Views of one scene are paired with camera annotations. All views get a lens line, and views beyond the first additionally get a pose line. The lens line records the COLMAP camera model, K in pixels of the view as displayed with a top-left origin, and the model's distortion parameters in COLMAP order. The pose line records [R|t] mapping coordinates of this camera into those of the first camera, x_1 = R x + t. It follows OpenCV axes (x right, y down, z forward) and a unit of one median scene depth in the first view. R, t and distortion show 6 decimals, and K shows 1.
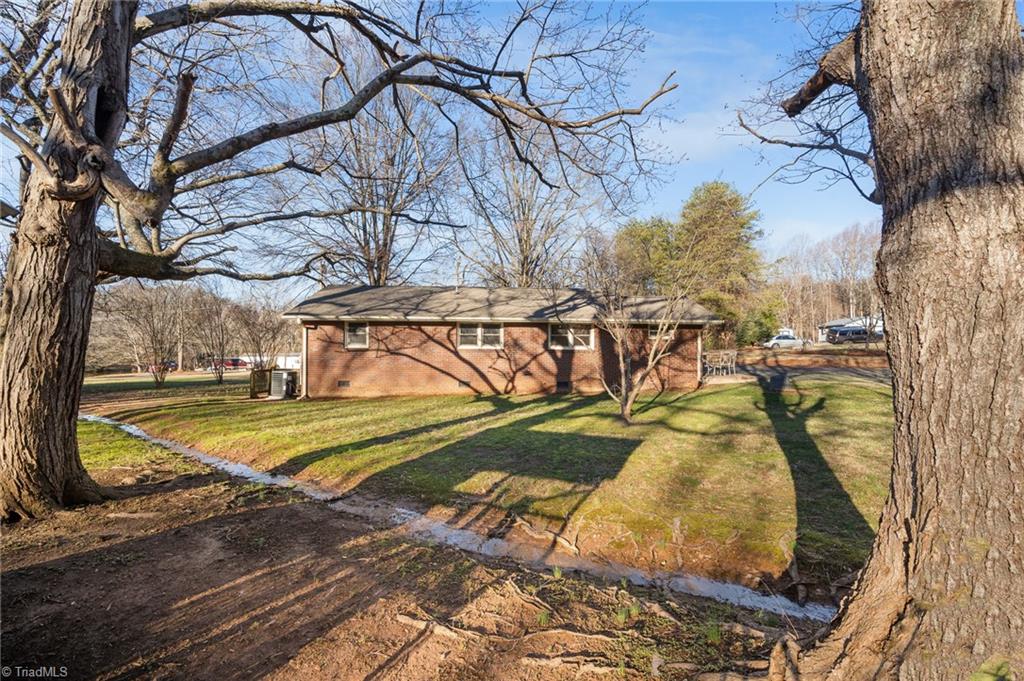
lens RADIAL K [[453.9, 0, 512.0], [0, 453.9, 340.5], [0, 0, 1]] dist [-0.003257, -0.000656]
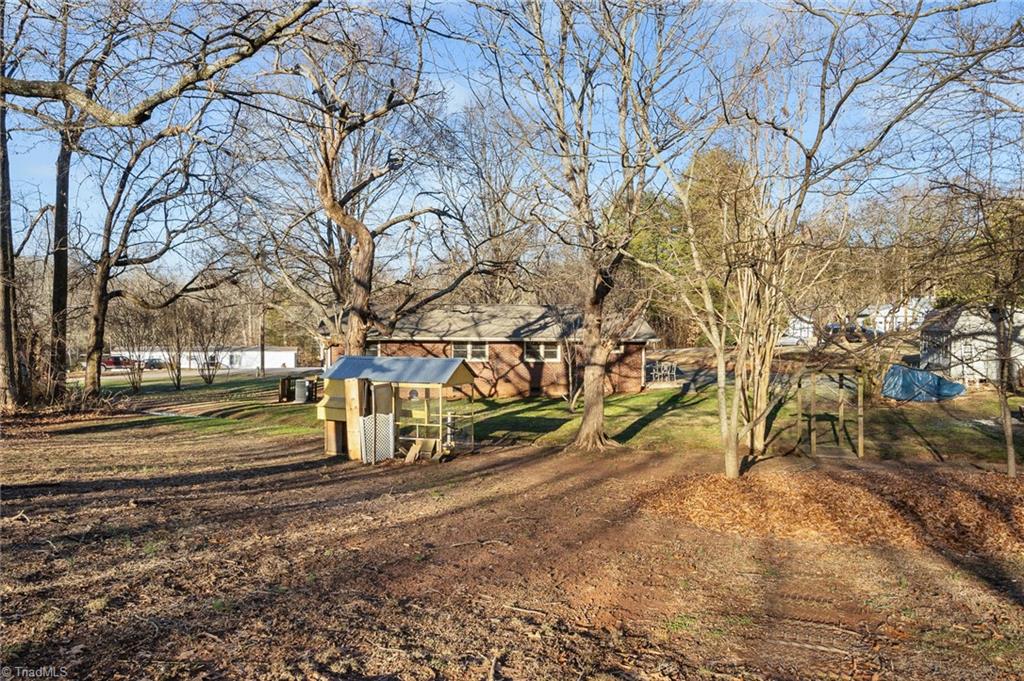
lens RADIAL K [[453.9, 0, 512.0], [0, 453.9, 340.5], [0, 0, 1]] dist [-0.003257, -0.000656]
pose [[0.998282, 0.000460, 0.058586, -0.026358], [-0.000038, 0.999974, -0.007200, -0.029619], [-0.058587, 0.007185, 0.998256, -0.258529]]
